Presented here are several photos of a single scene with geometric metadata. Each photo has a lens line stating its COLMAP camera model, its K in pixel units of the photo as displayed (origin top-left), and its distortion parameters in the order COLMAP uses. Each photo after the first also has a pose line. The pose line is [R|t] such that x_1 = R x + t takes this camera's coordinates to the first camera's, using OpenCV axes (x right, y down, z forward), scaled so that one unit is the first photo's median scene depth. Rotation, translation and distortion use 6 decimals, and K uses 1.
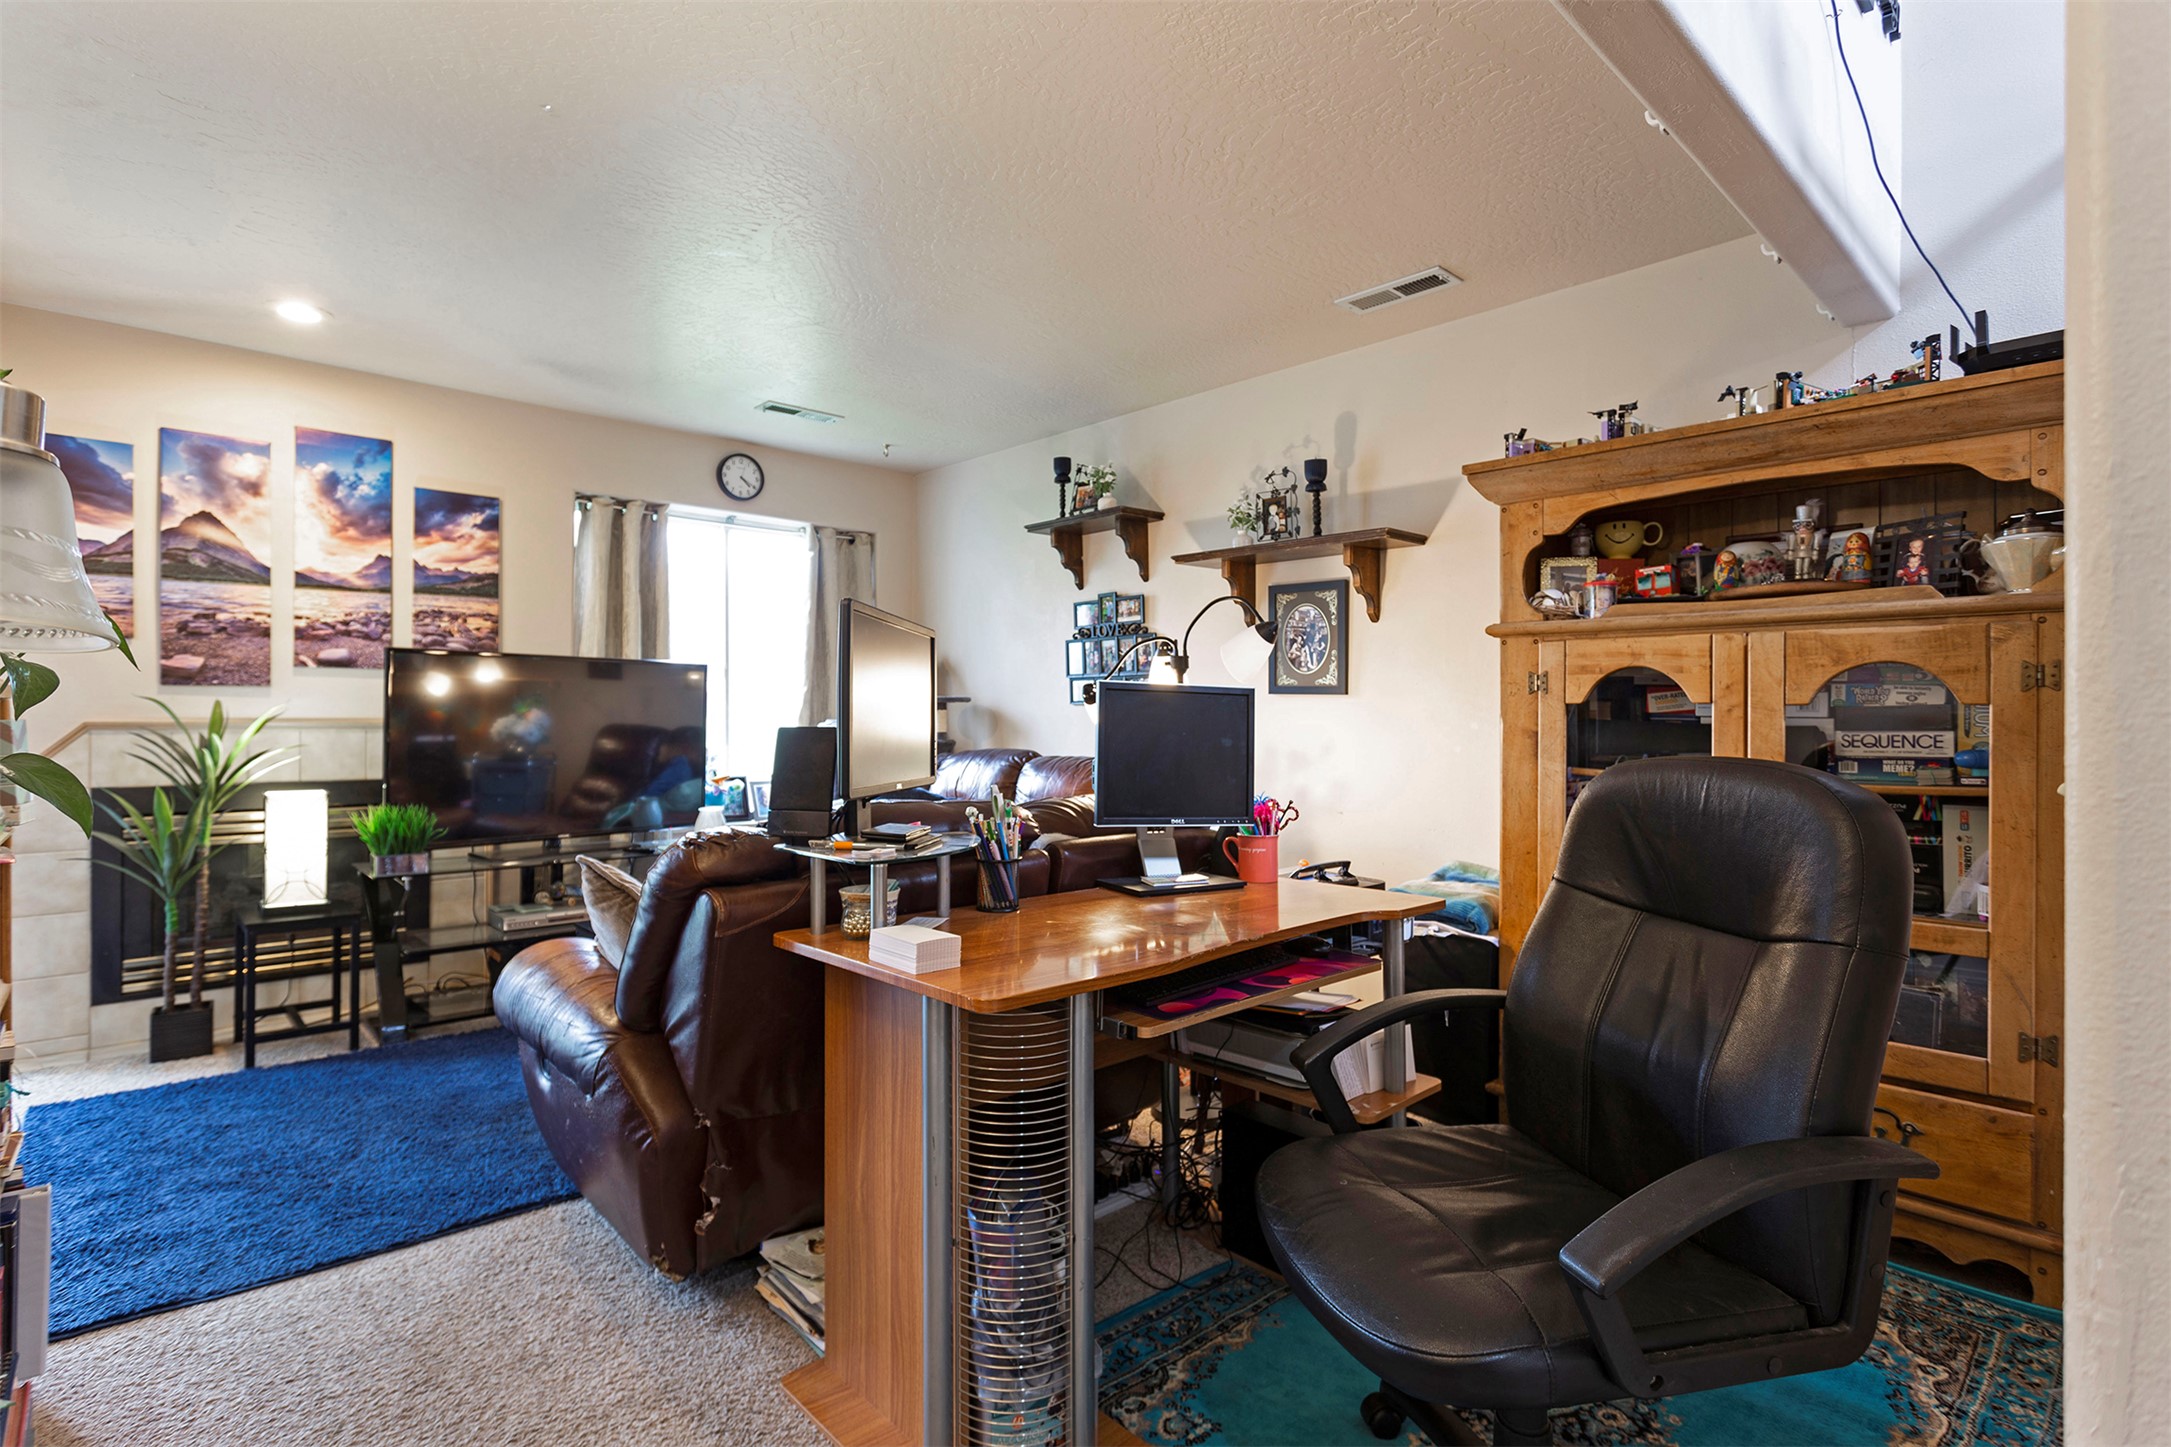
lens RADIAL K [[1038.1, 0, 1094.9], [0, 1038.1, 711.8], [0, 0, 1]] dist [-0.000153, 0.000284]
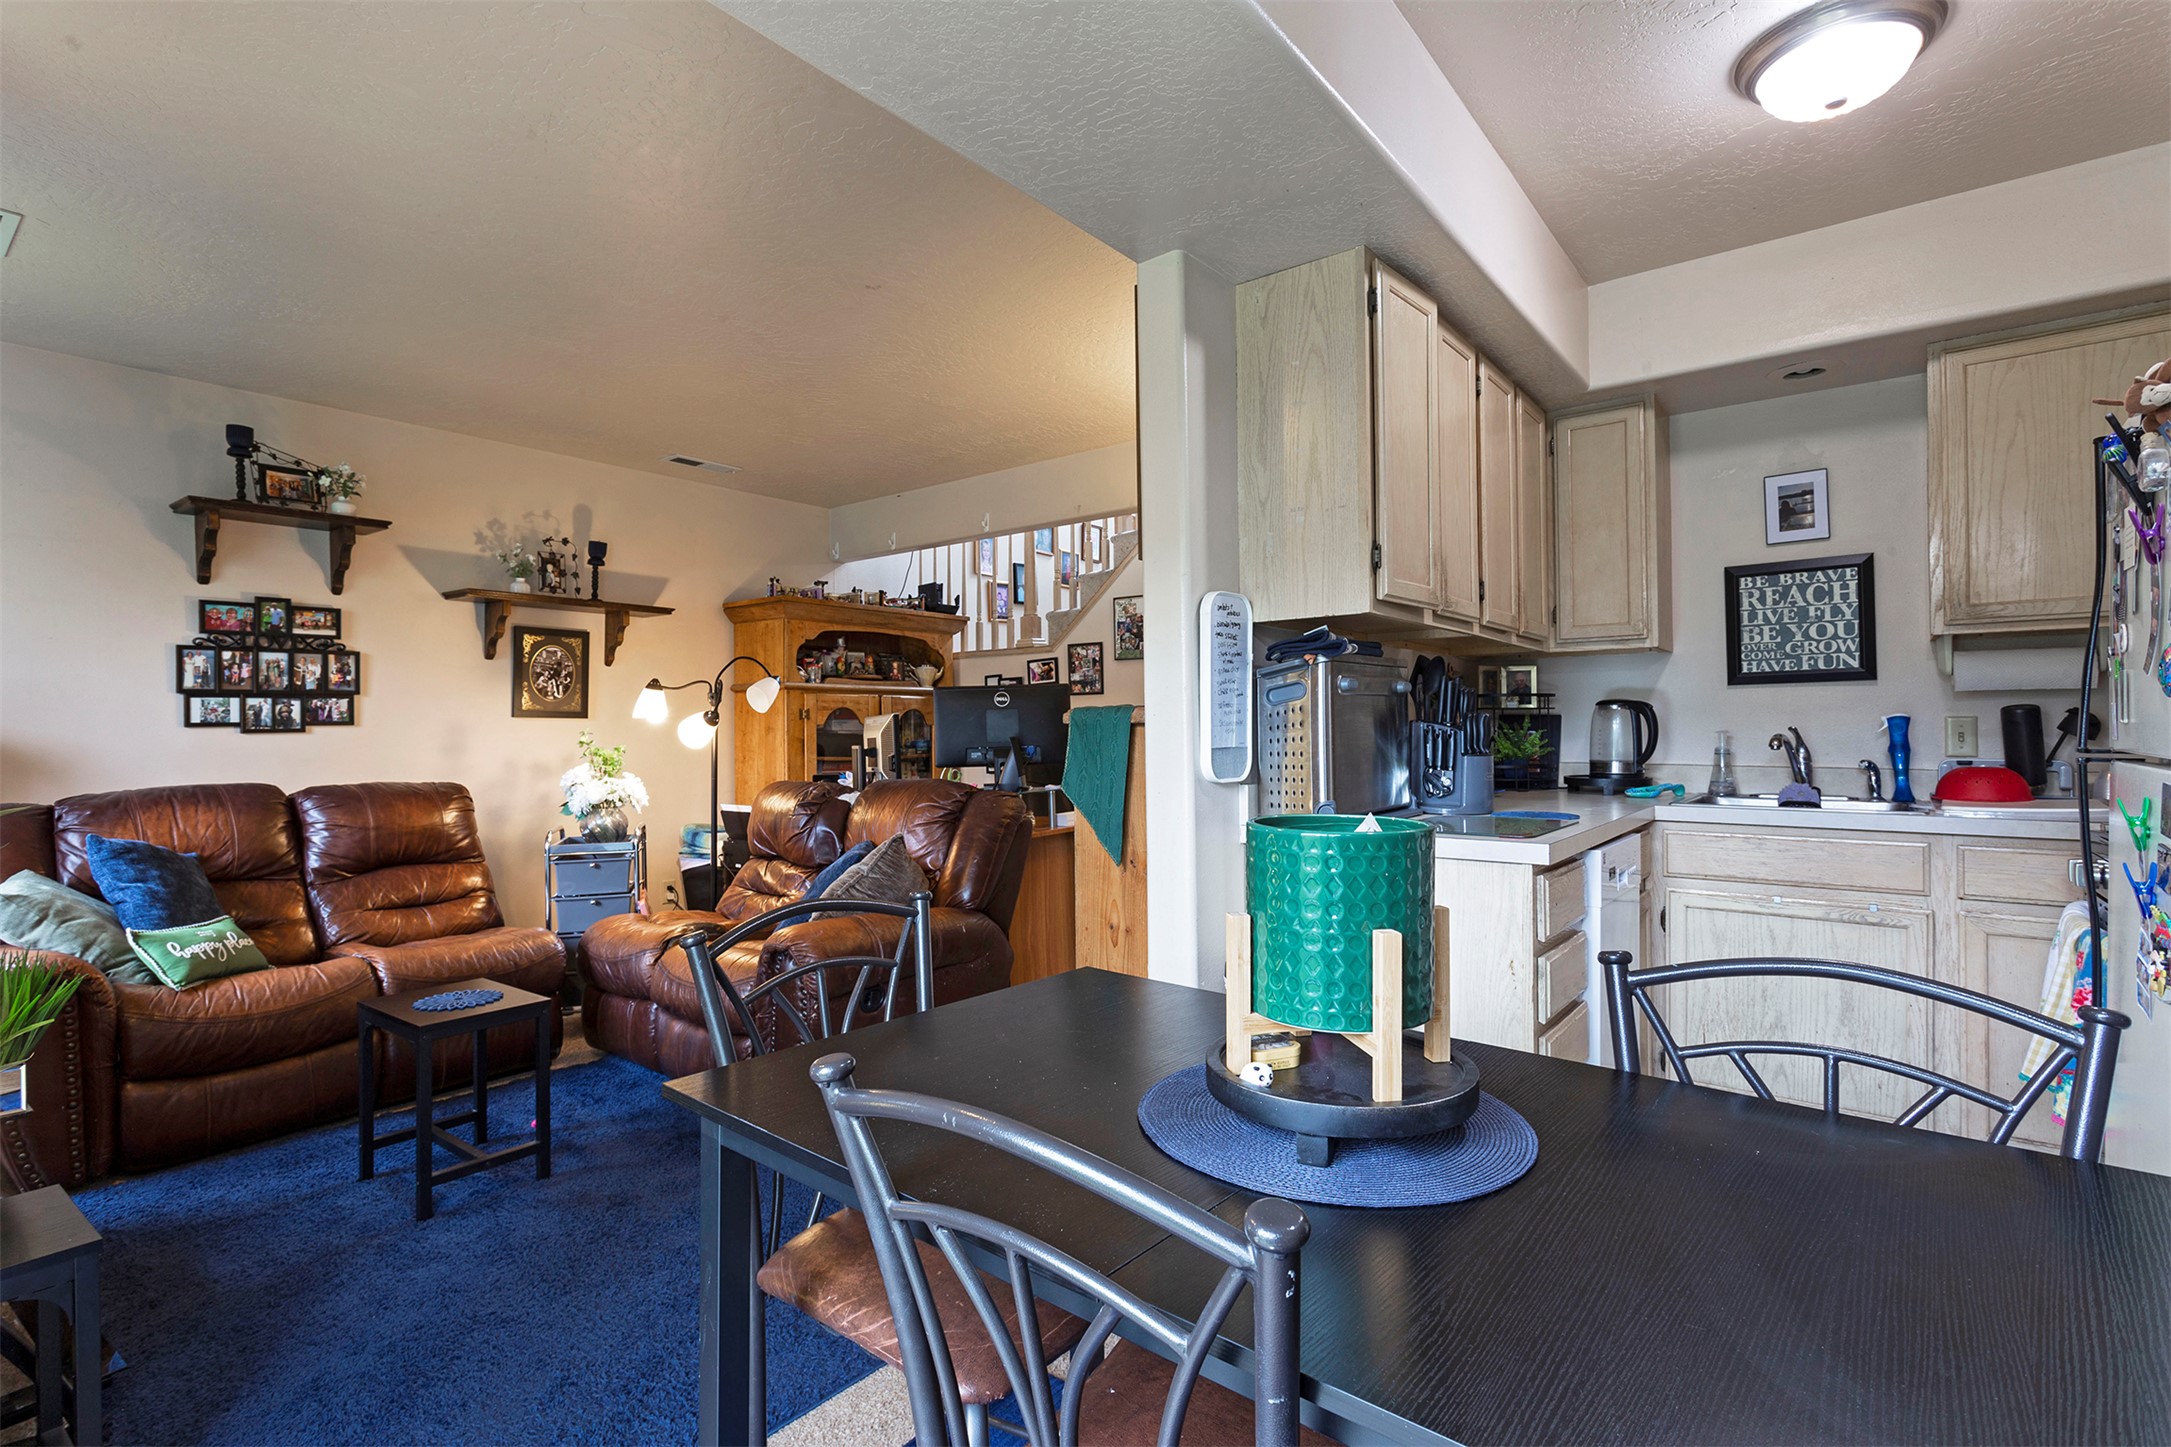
lens RADIAL K [[1038.1, 0, 1077.5], [0, 1038.1, 724.8], [0, 0, 1]] dist [-0.000153, 0.000284]
pose [[-0.139539, -0.003024, 0.990212, -1.136019], [0.005858, 0.999975, 0.003879, -0.009561], [-0.990199, 0.006342, -0.139518, 0.552984]]
